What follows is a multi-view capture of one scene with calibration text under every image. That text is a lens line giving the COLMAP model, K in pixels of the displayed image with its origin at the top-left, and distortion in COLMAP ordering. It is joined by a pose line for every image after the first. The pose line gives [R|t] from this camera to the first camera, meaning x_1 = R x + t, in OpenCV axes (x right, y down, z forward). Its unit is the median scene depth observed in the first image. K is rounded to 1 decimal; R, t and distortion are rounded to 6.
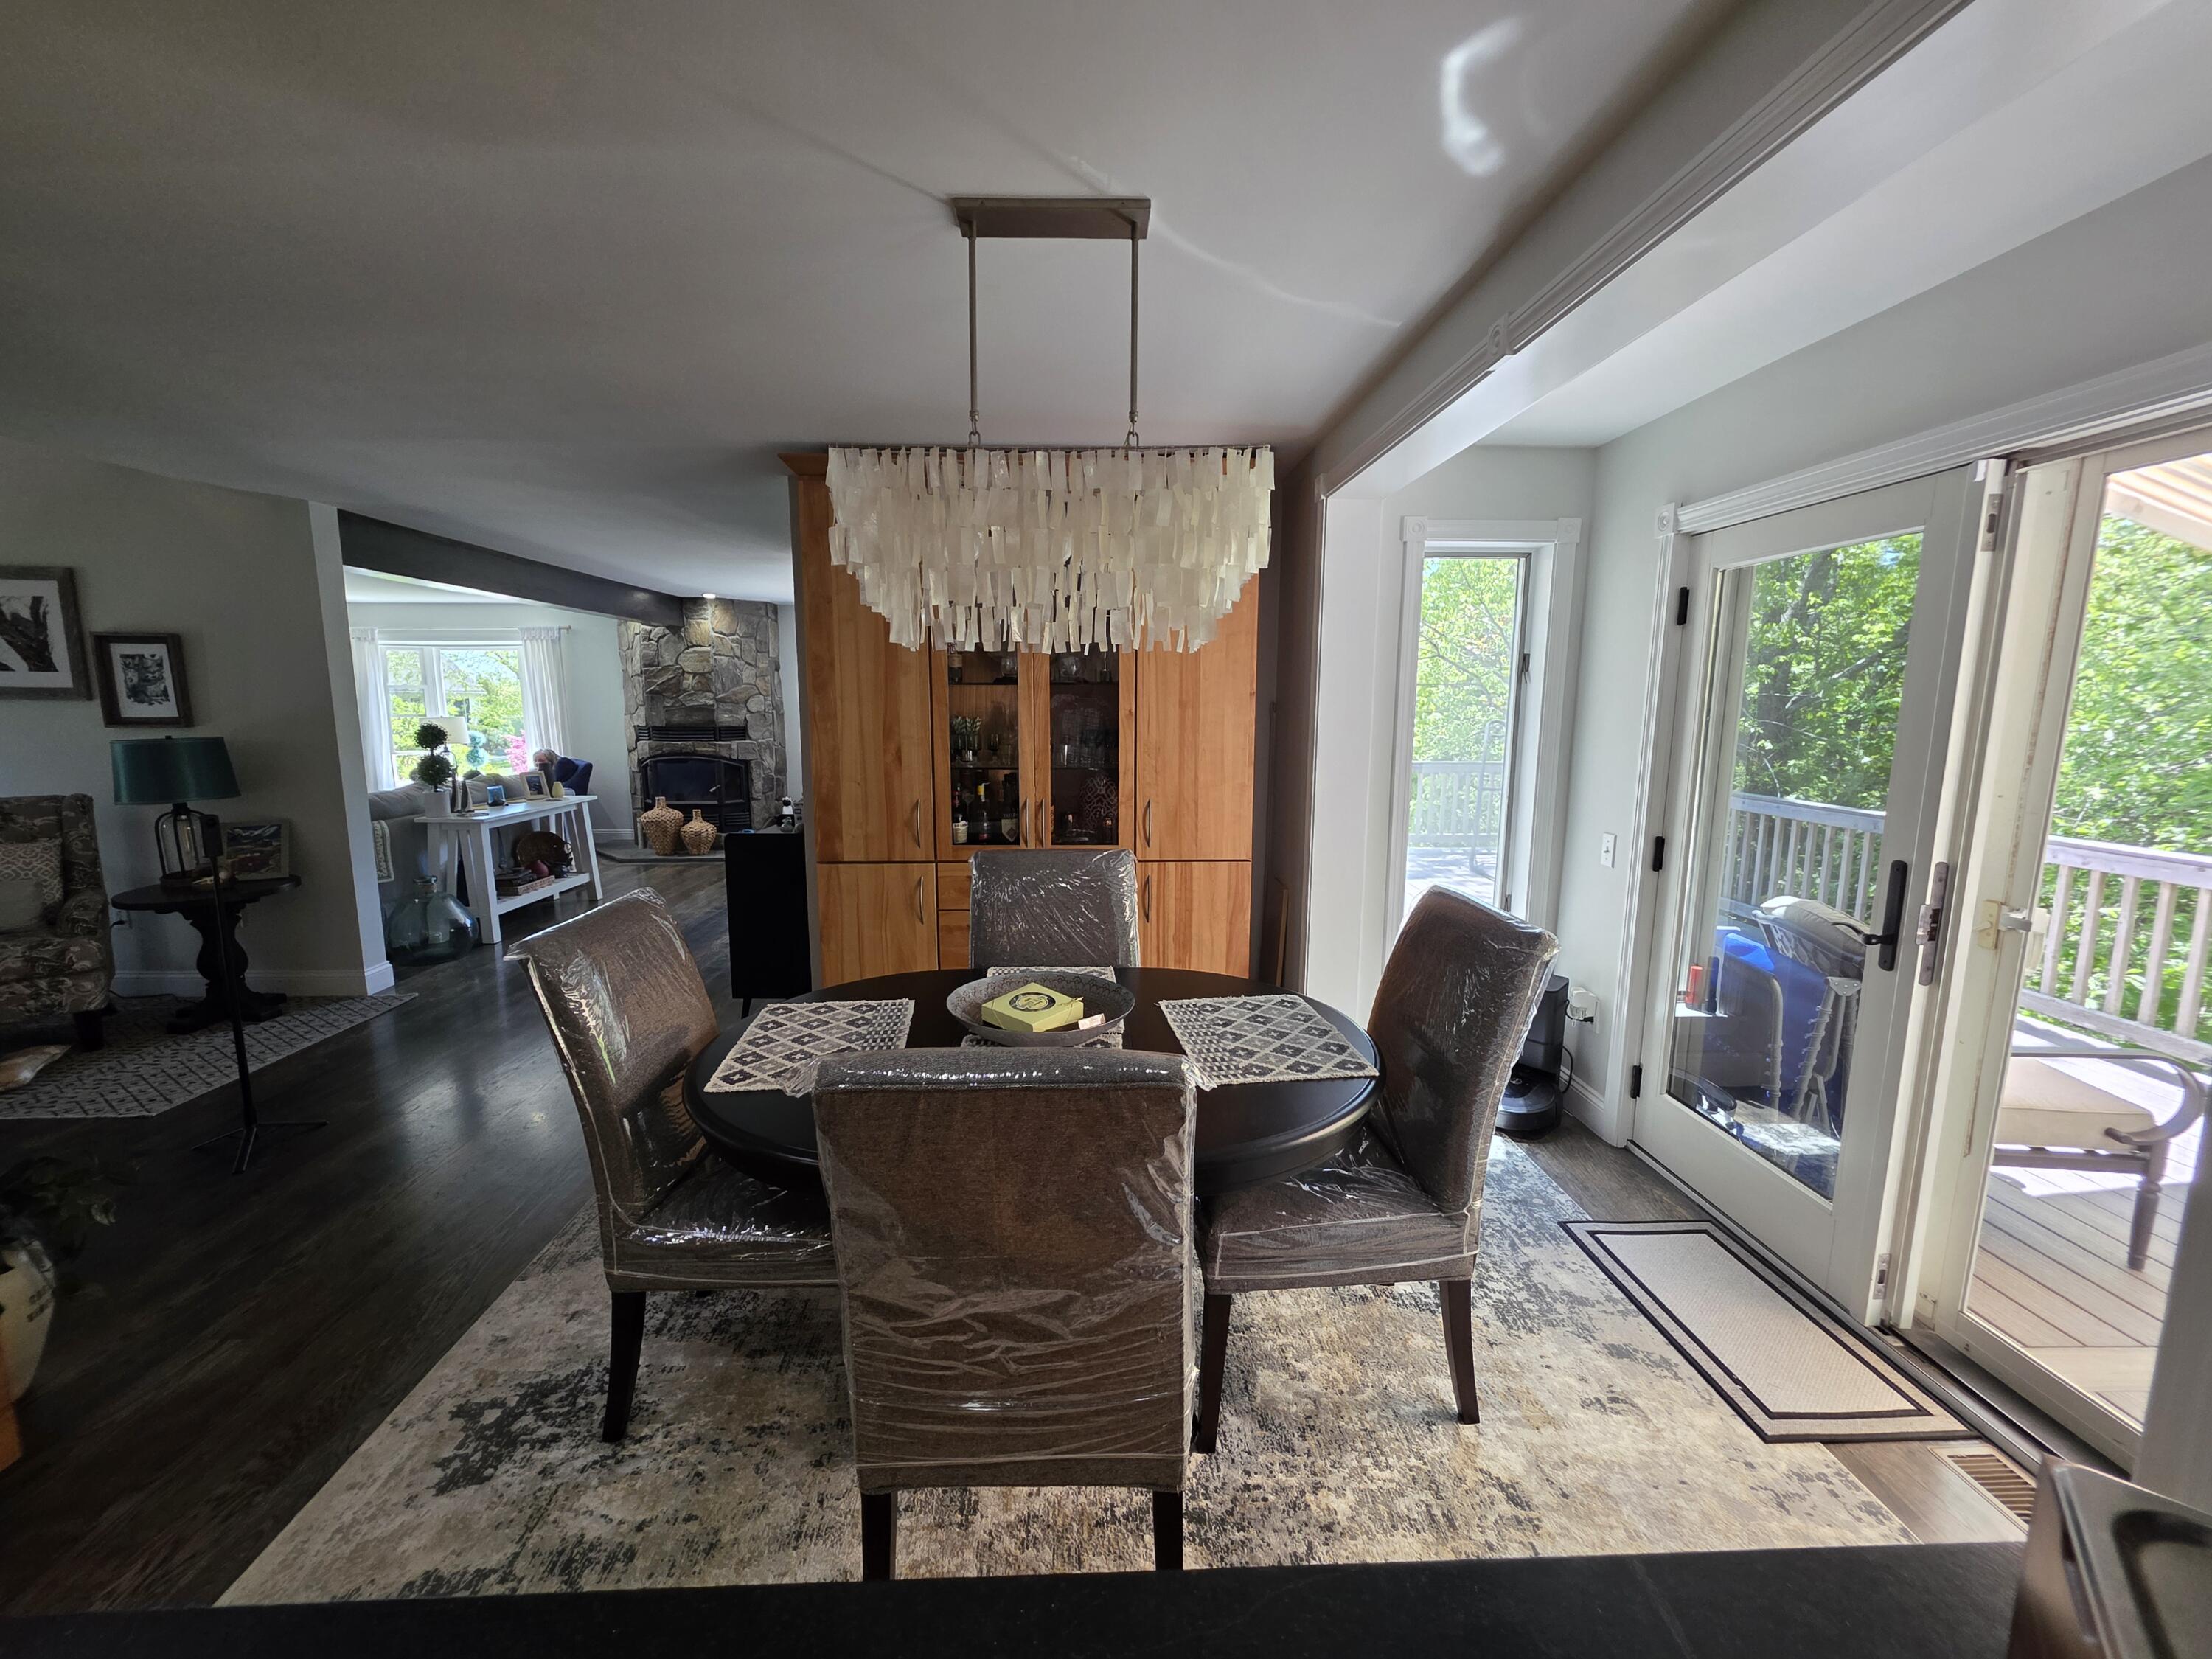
lens RADIAL K [[887.0, 0, 1103.9], [0, 887.0, 832.5], [0, 0, 1]] dist [-0.000091, -0.000048]
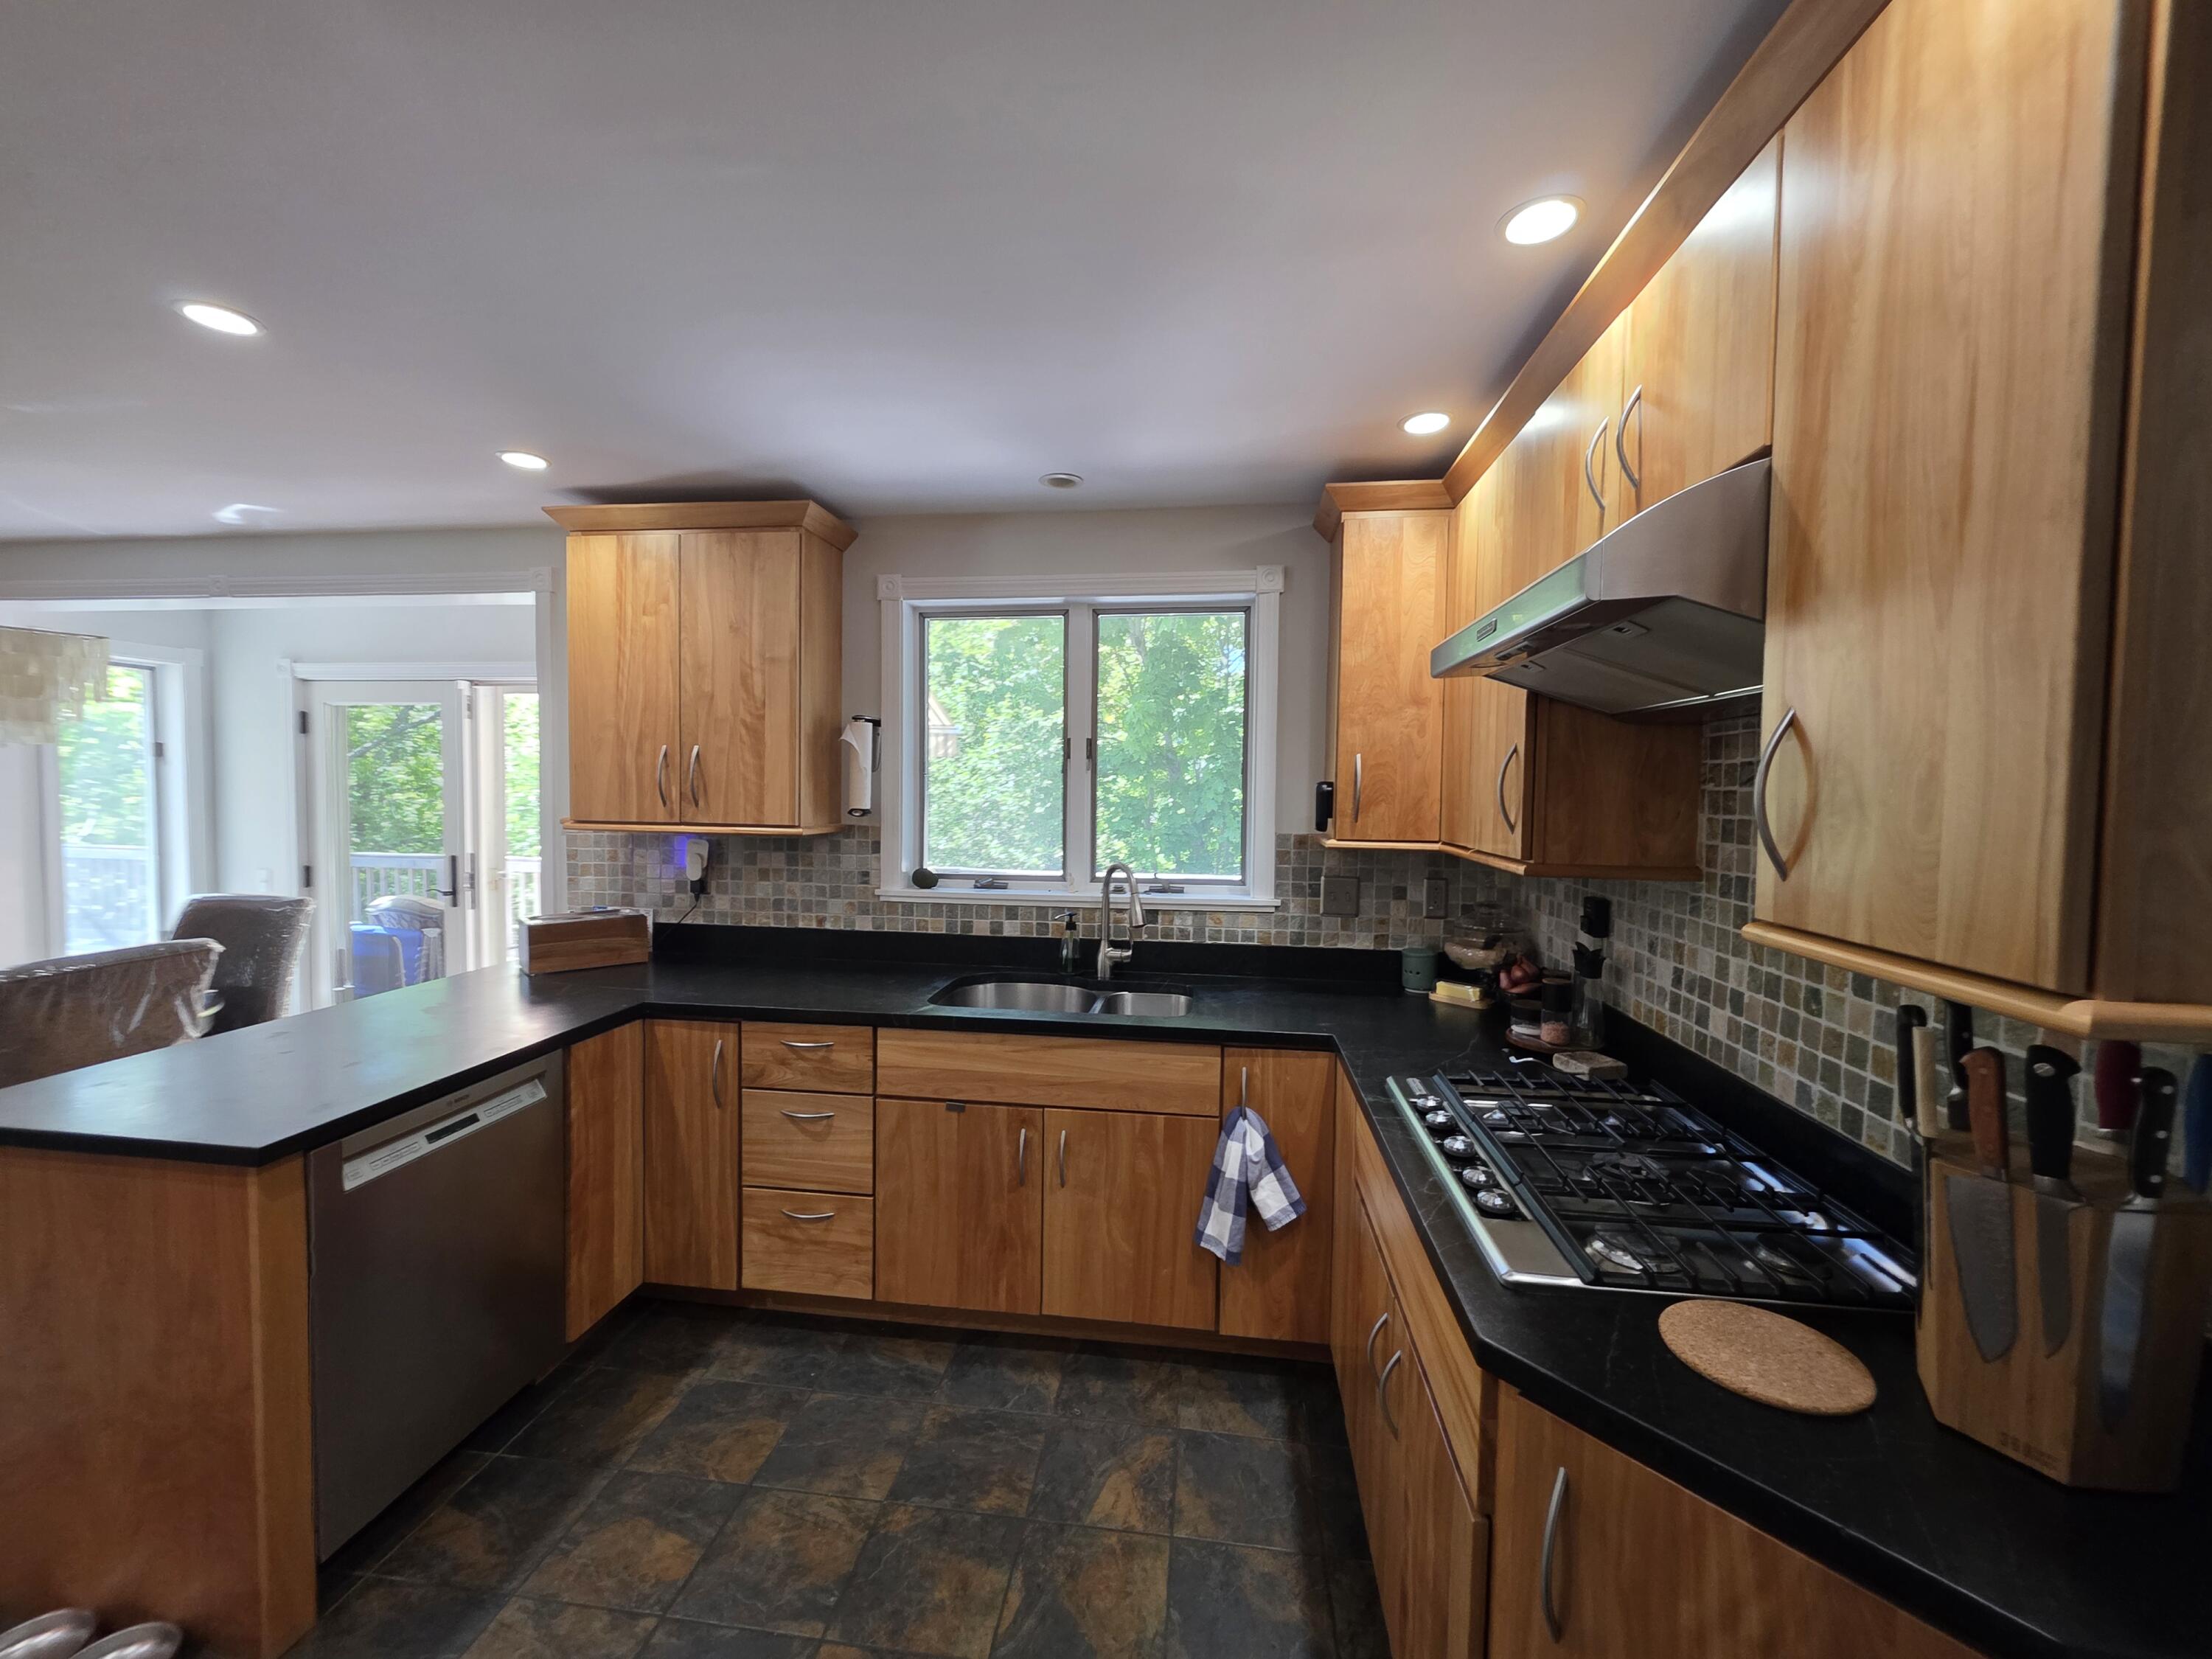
lens RADIAL K [[883.5, 0, 1096.8], [0, 883.5, 824.4], [0, 0, 1]] dist [-0.001079, -0.000018]
pose [[0.165396, -0.044450, 0.985225, -0.951203], [0.133121, 0.990848, 0.022356, 0.117459], [-0.977202, 0.127456, 0.169799, -0.900624]]
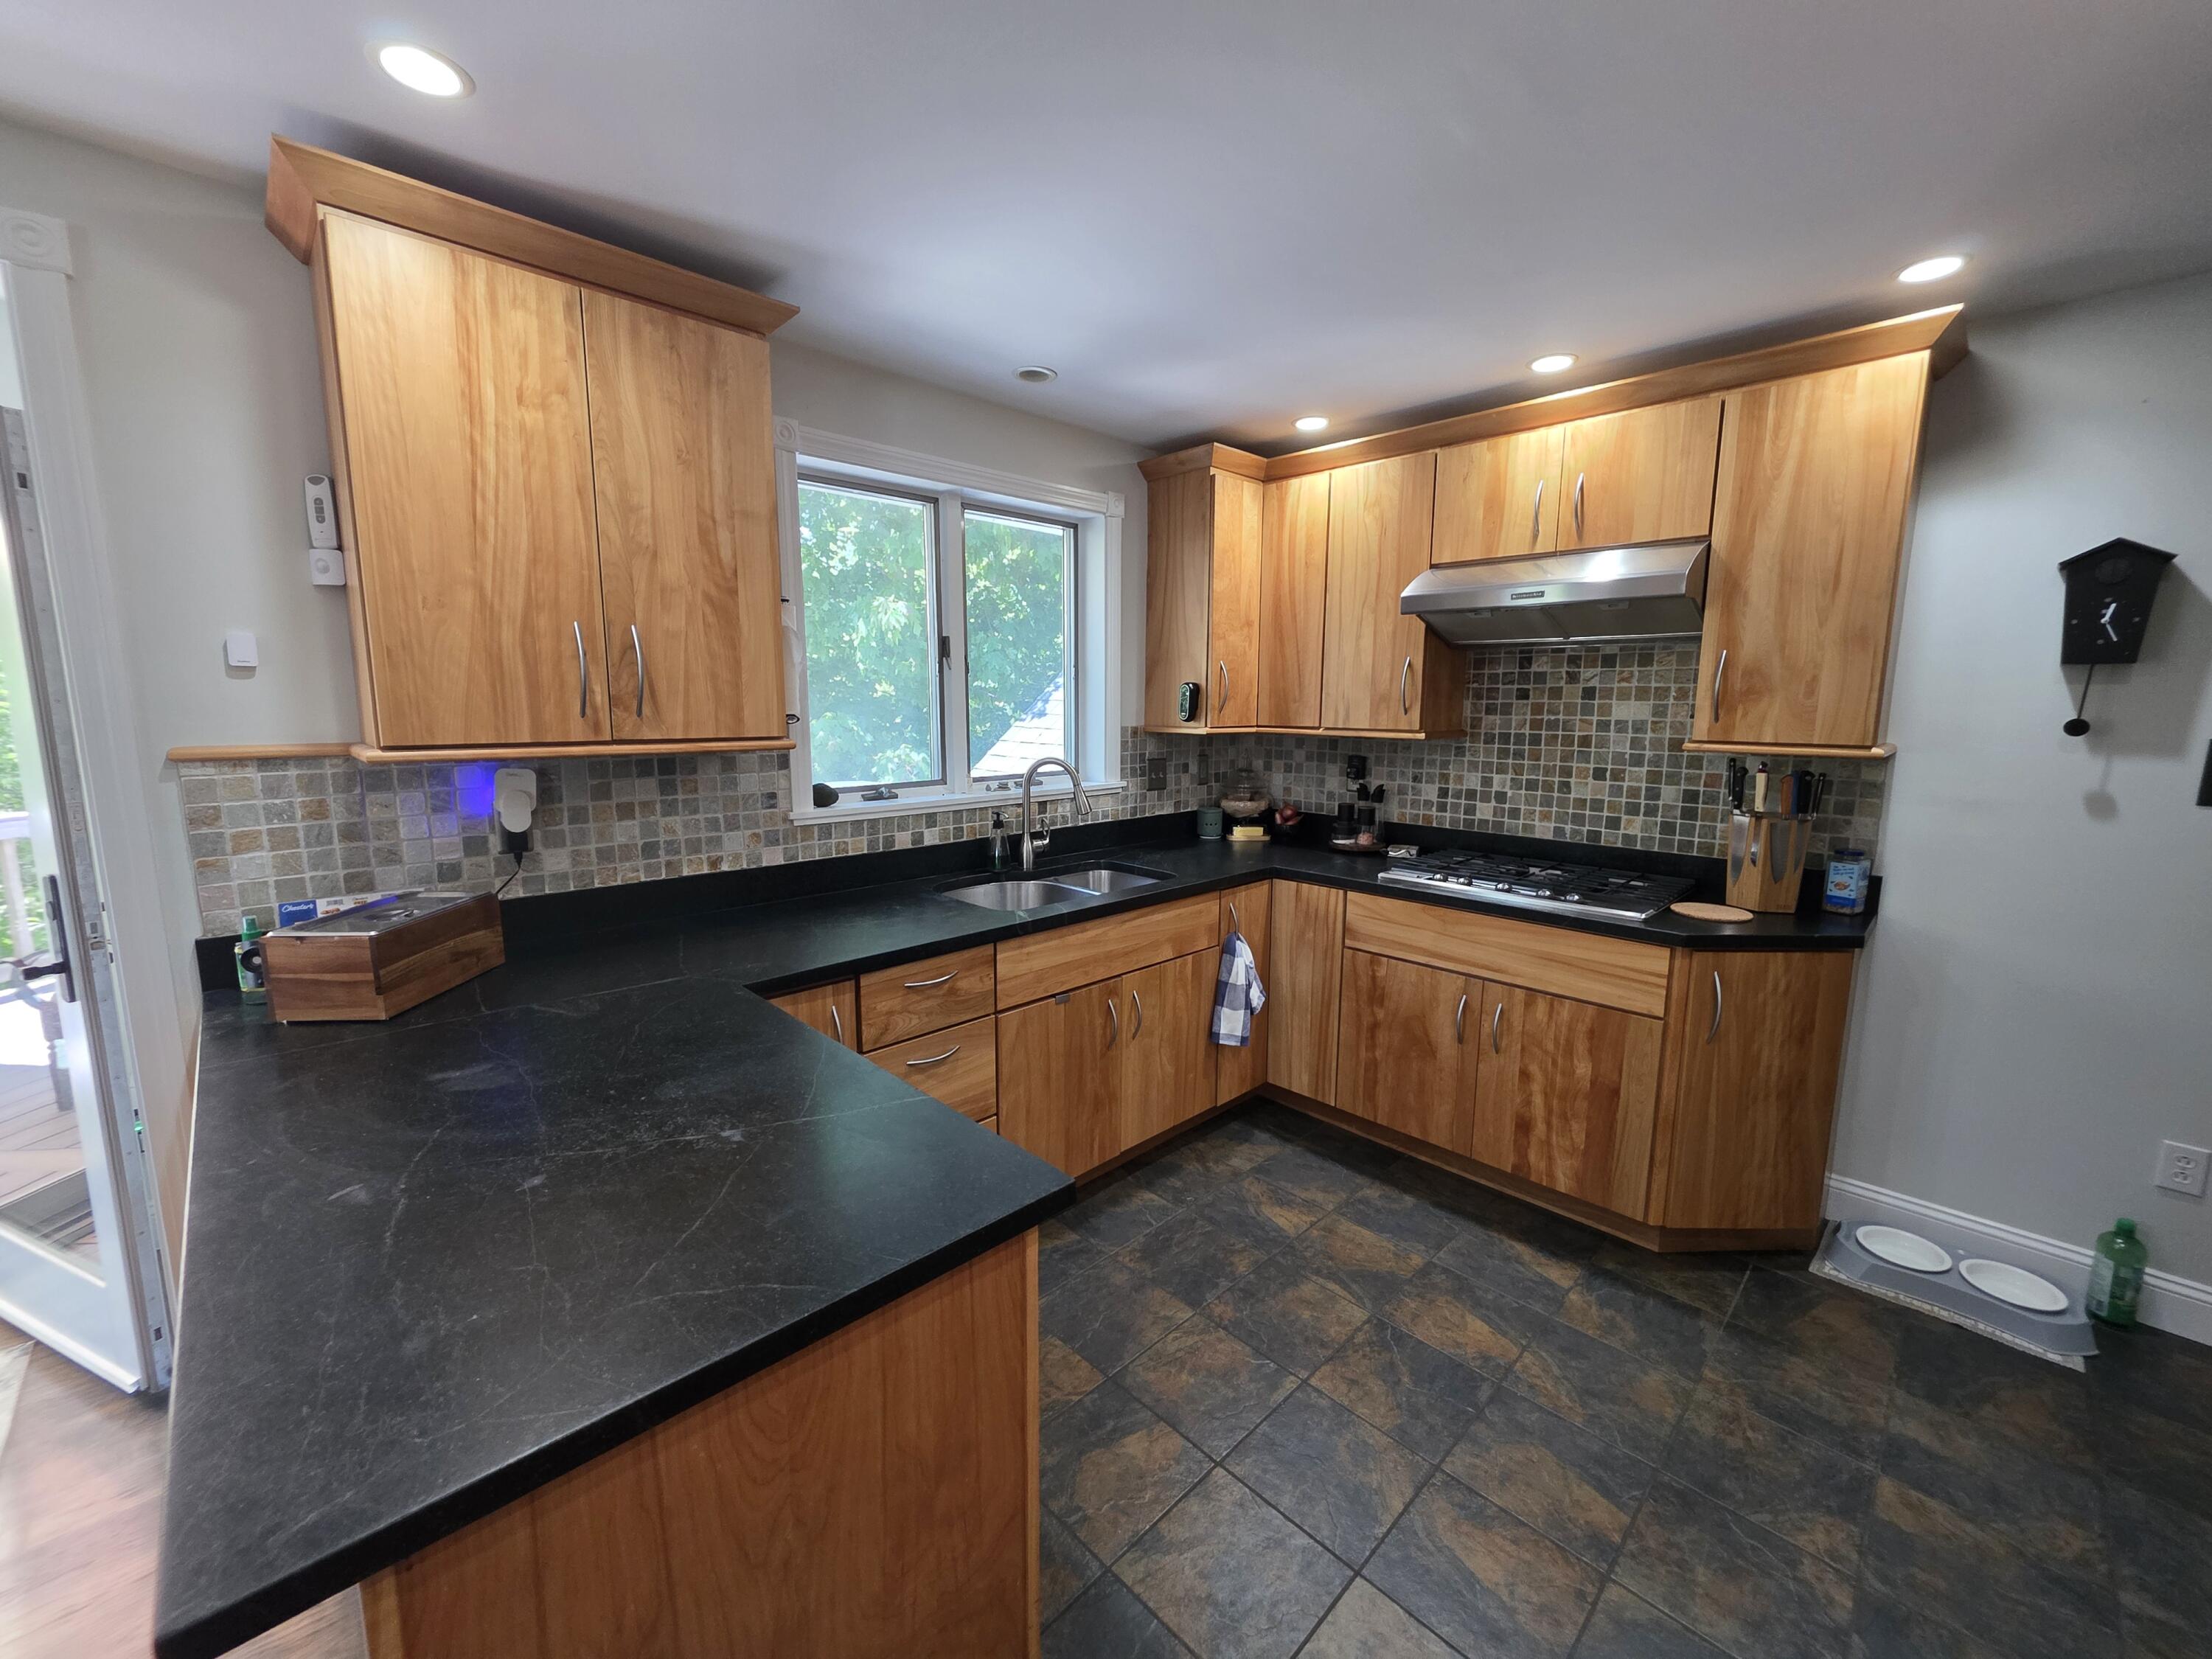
lens RADIAL K [[880.0, 0, 1105.4], [0, 880.0, 825.9], [0, 0, 1]] dist [-0.000617, -0.000134]
pose [[-0.675243, -0.113531, 0.728805, -0.742703], [0.100920, 0.964570, 0.243761, -0.024539], [-0.730658, 0.238149, -0.639862, 0.180377]]
